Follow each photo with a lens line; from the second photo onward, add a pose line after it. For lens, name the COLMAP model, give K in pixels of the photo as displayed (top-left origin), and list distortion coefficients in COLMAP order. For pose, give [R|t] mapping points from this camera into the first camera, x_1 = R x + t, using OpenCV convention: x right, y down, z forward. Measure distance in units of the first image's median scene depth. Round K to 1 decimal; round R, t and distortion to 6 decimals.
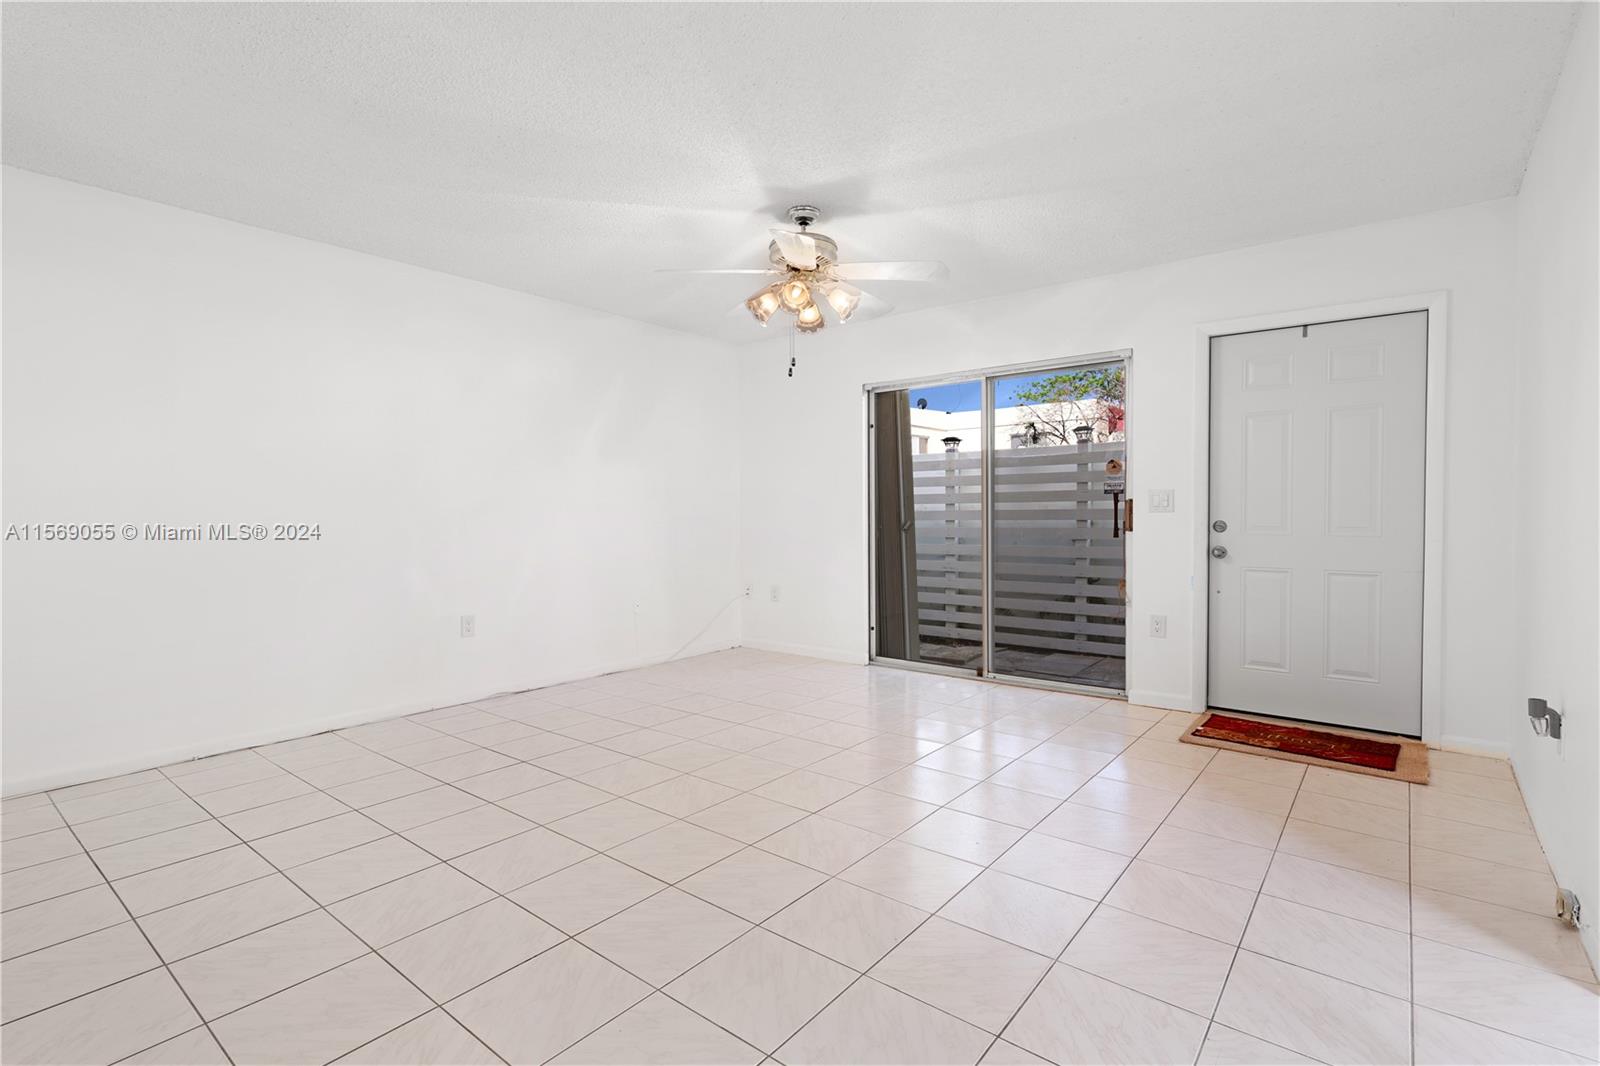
lens RADIAL K [[746.2, 0, 800.9], [0, 746.2, 523.8], [0, 0, 1]] dist [0.007541, -0.001798]
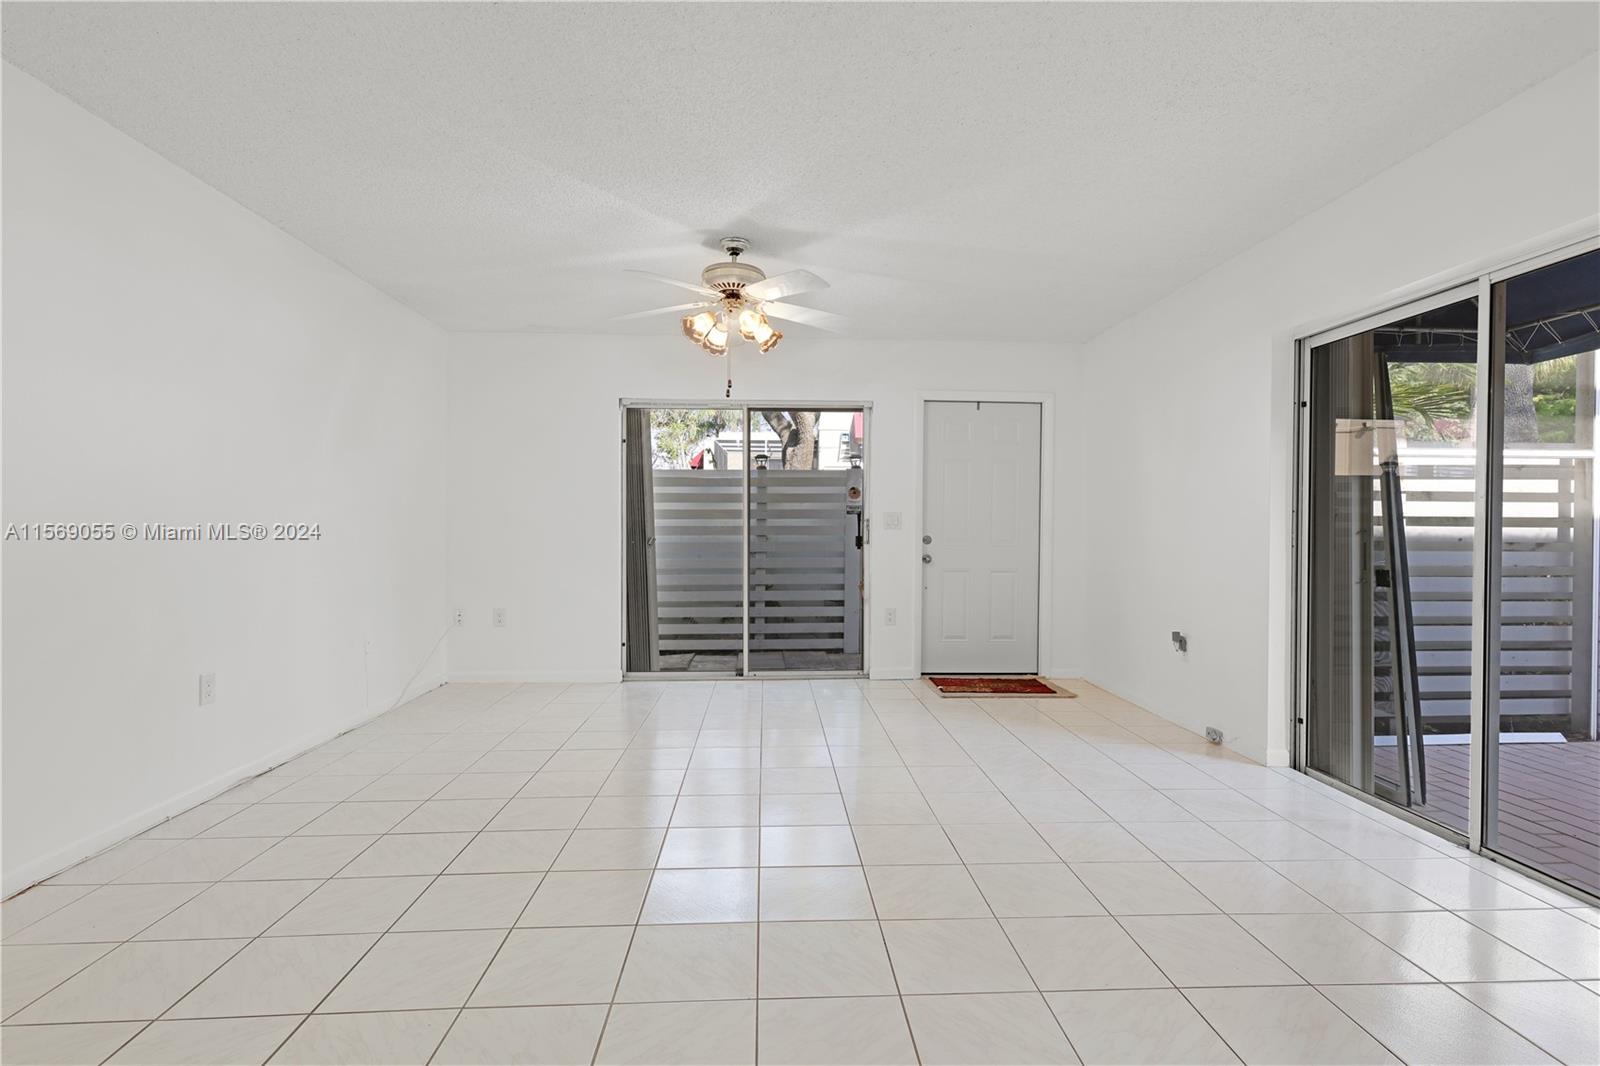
lens RADIAL K [[746.2, 0, 823.5], [0, 746.2, 530.9], [0, 0, 1]] dist [0.007541, -0.001798]
pose [[0.745103, 0.003738, 0.666939, -0.457024], [0.003623, 0.999947, -0.009653, -0.000223], [-0.666940, 0.009609, 0.745050, 0.101448]]
